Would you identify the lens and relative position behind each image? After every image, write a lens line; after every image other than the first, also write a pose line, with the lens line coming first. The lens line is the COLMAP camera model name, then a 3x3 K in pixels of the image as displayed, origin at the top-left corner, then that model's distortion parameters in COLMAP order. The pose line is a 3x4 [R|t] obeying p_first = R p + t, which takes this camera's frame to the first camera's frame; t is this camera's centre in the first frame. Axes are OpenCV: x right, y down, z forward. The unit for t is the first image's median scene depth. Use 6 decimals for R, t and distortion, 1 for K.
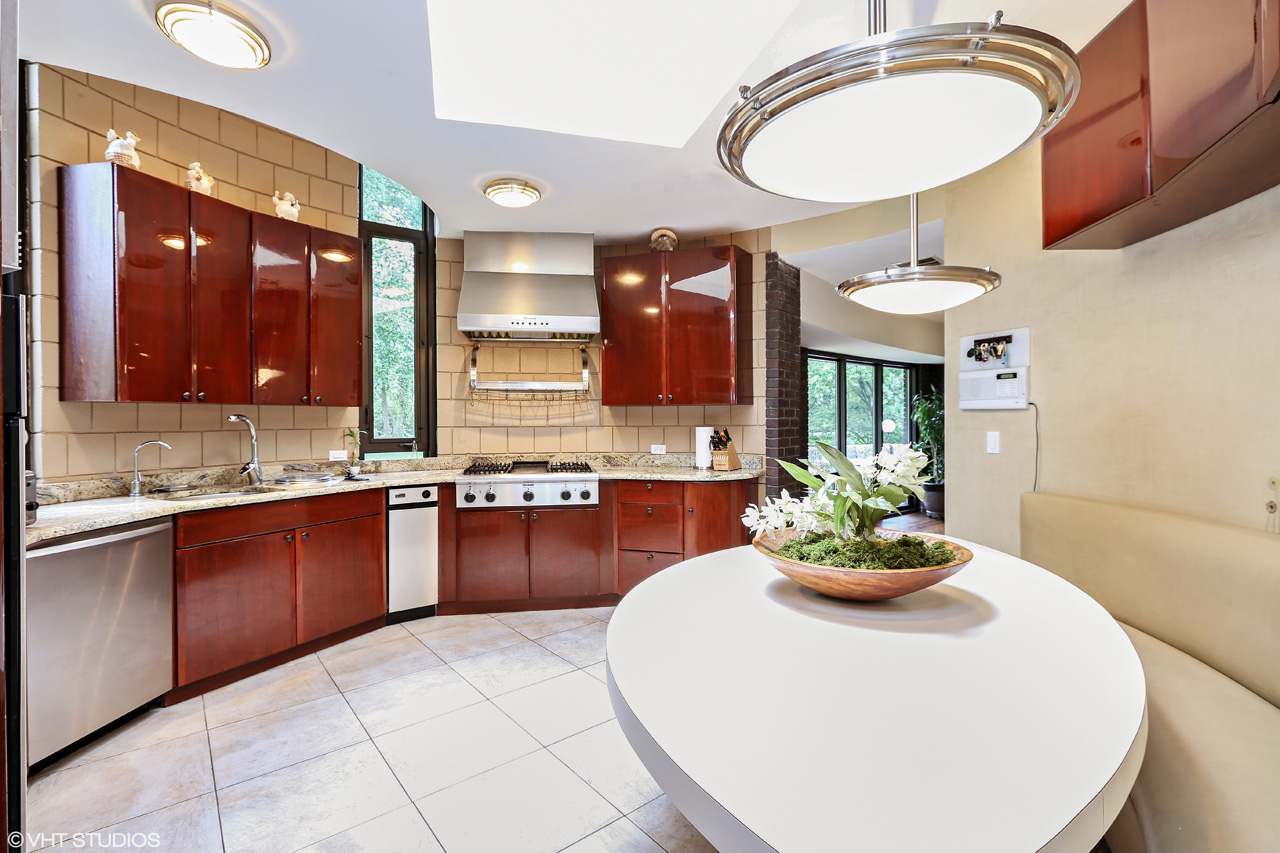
lens RADIAL K [[595.5, 0, 640.0], [0, 595.5, 426.5], [0, 0, 1]] dist [-0.001650, -0.000153]
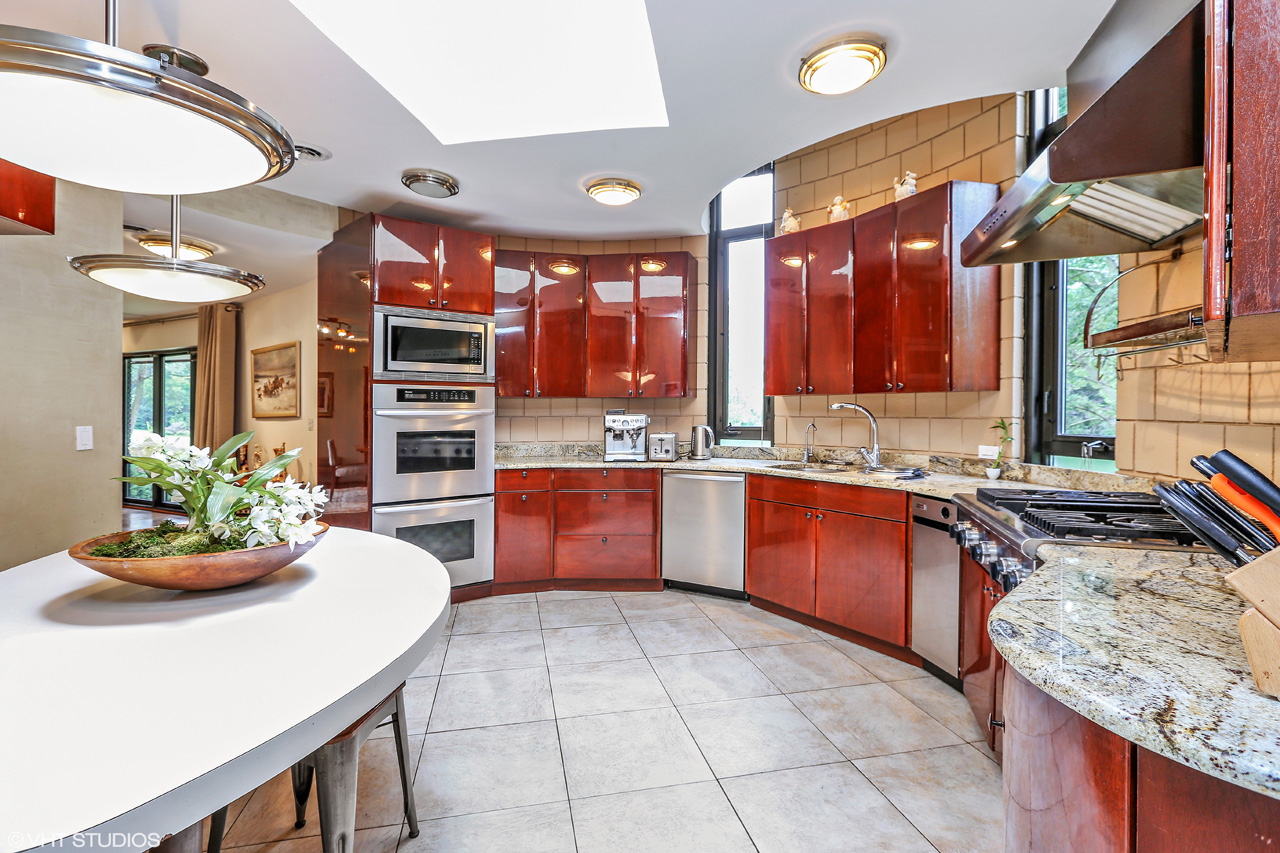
lens RADIAL K [[583.4, 0, 632.6], [0, 583.4, 405.8], [0, 0, 1]] dist [-0.000198, -0.000125]
pose [[-0.471035, -0.001797, -0.882113, 0.494487], [-0.005791, 0.999983, 0.001055, -0.013847], [0.882096, 0.005605, -0.471037, 1.152899]]
